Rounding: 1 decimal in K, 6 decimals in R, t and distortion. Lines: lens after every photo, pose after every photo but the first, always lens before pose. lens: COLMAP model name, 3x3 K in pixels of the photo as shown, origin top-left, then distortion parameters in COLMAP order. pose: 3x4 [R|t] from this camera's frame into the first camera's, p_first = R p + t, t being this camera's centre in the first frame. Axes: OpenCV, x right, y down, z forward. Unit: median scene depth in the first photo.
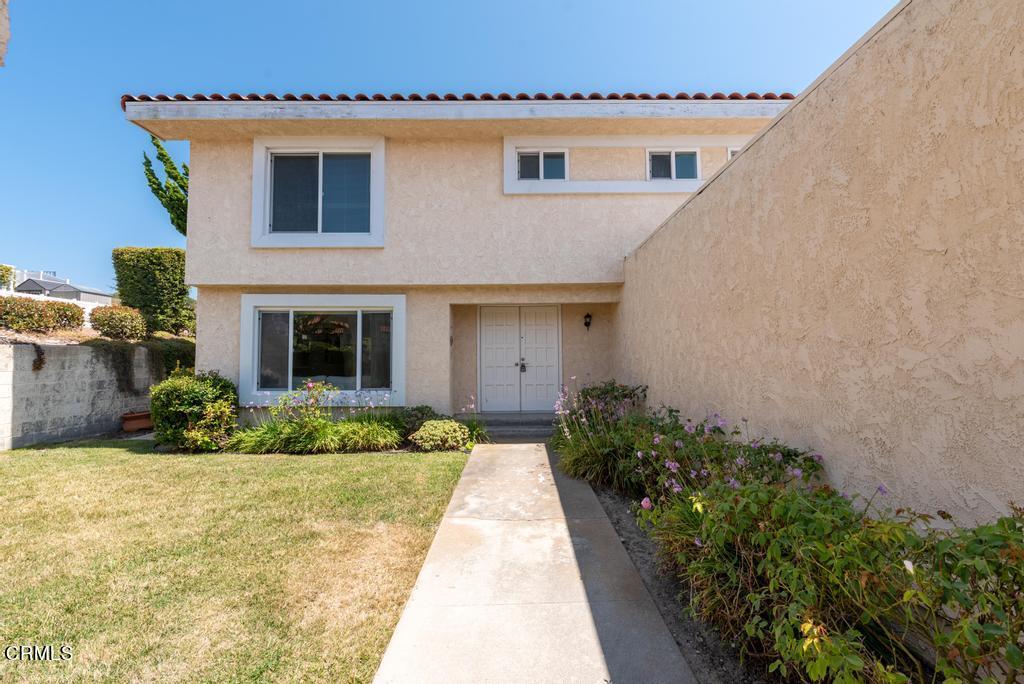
lens RADIAL K [[437.1, 0, 512.3], [0, 437.1, 342.7], [0, 0, 1]] dist [-0.018102, 0.002642]
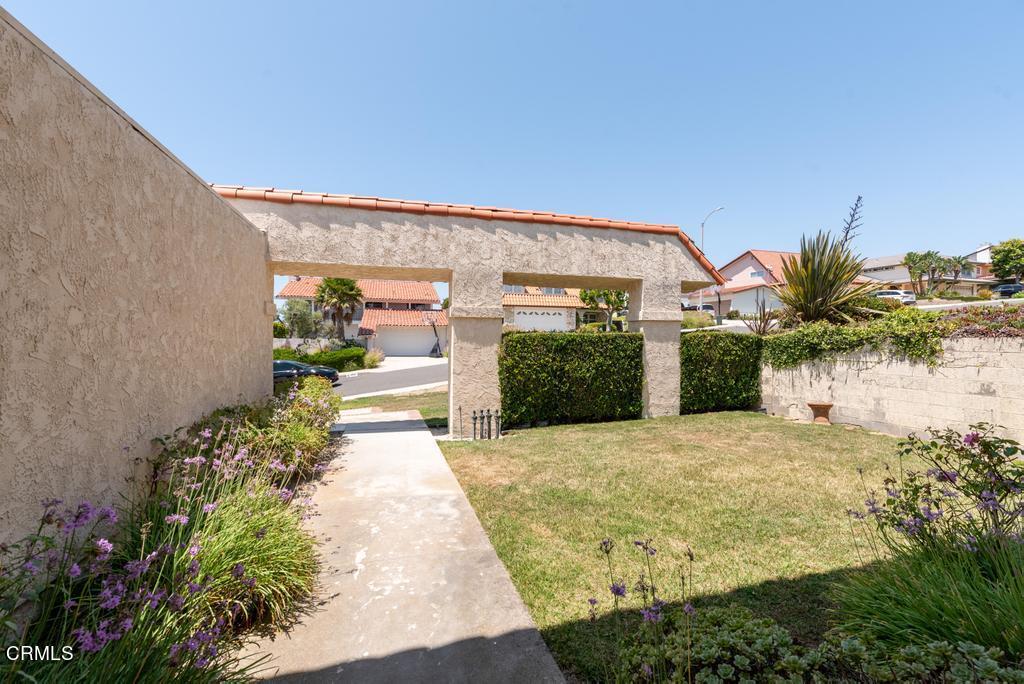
lens RADIAL K [[437.1, 0, 514.4], [0, 437.1, 341.2], [0, 0, 1]] dist [-0.018102, 0.002642]
pose [[-0.954808, -0.002325, -0.297213, 0.056040], [0.006192, 0.999597, -0.027712, 0.030484], [0.297157, -0.028301, -0.954409, 2.090287]]
